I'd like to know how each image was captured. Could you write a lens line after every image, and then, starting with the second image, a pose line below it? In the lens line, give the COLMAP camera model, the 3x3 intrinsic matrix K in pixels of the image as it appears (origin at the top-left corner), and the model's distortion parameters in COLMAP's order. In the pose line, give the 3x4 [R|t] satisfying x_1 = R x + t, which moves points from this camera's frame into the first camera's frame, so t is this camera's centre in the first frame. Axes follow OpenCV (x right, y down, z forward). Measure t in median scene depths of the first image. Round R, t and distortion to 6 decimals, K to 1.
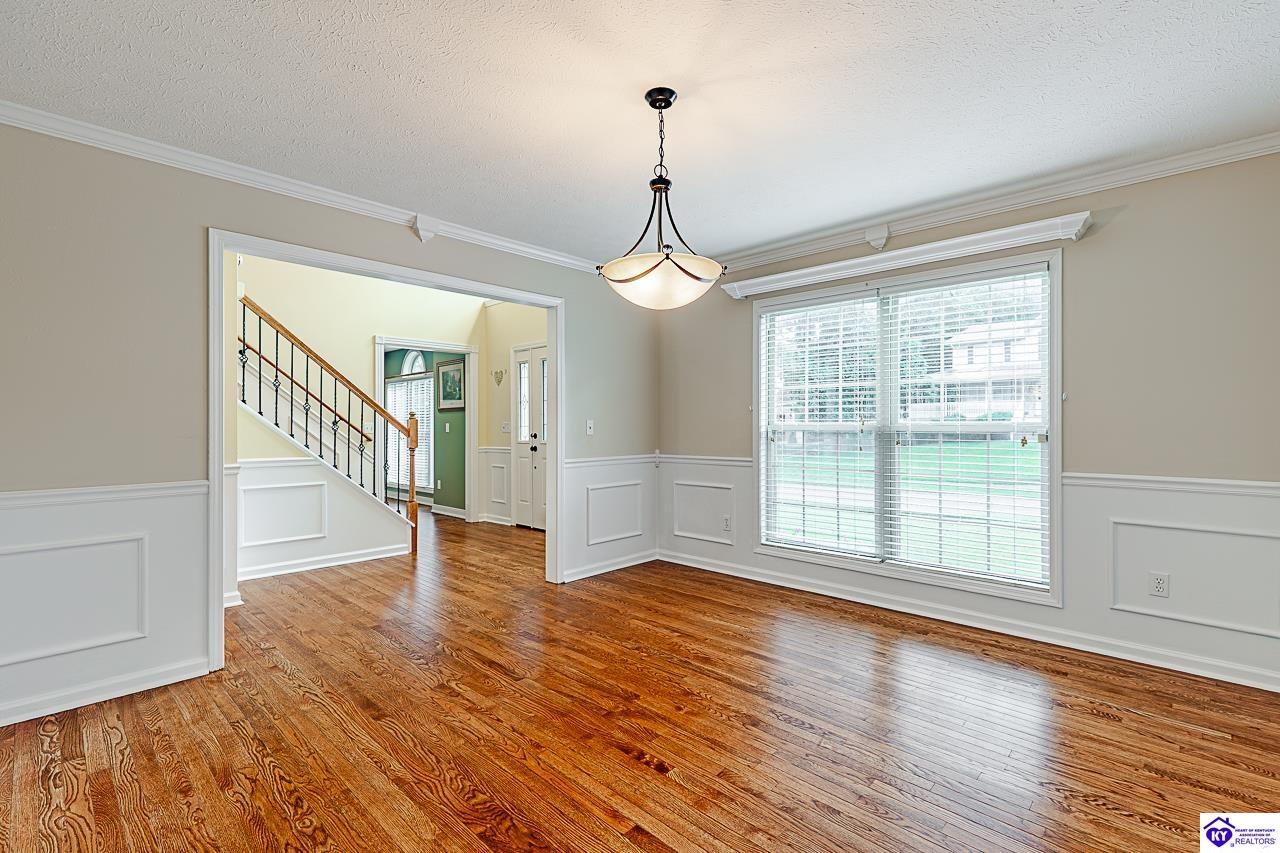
lens RADIAL K [[576.8, 0, 649.3], [0, 576.8, 425.5], [0, 0, 1]] dist [0.008788, -0.002672]
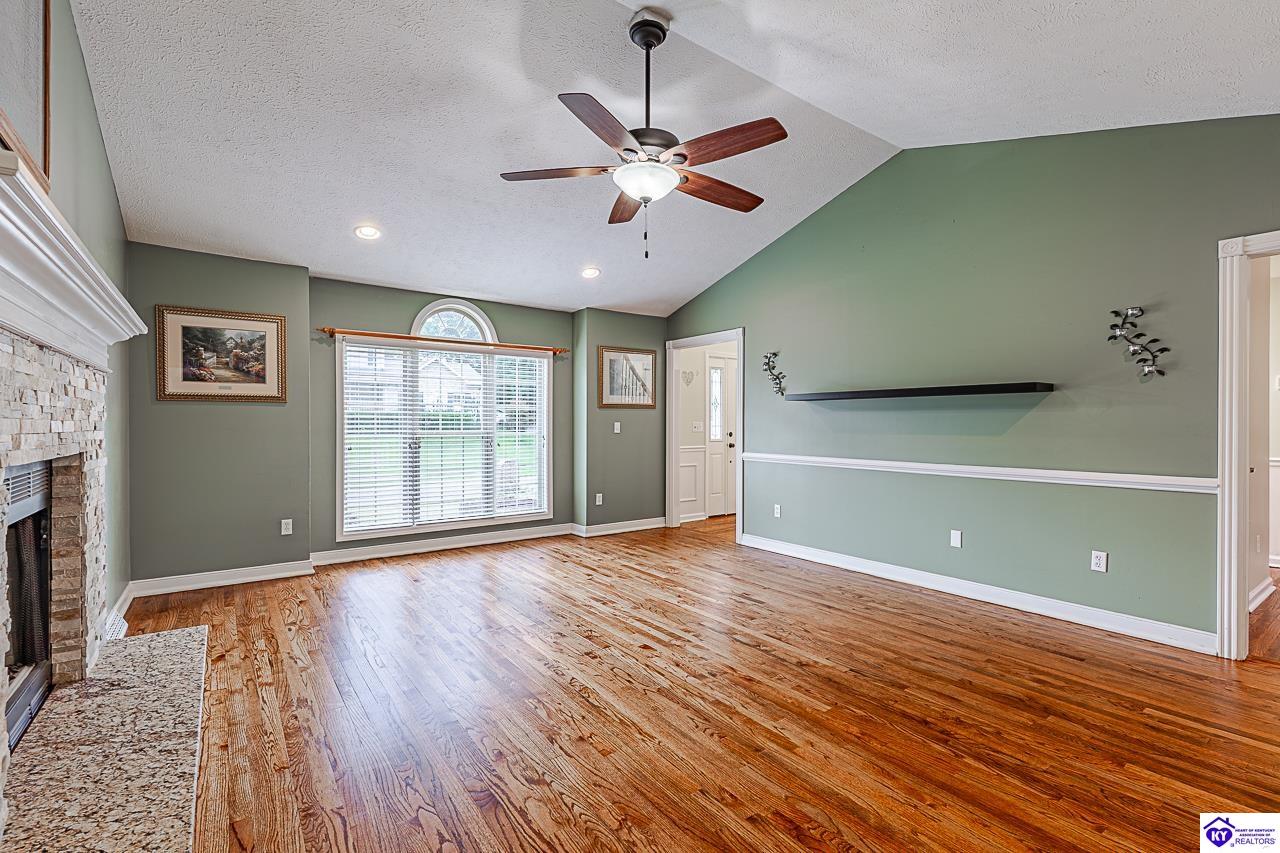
lens RADIAL K [[576.8, 0, 639.6], [0, 576.8, 429.4], [0, 0, 1]] dist [0.008788, -0.002672]
pose [[0.156834, -0.009037, 0.987584, -1.820716], [-0.000813, 0.999957, 0.009280, -0.003002], [-0.987625, -0.002258, 0.156820, 1.322968]]
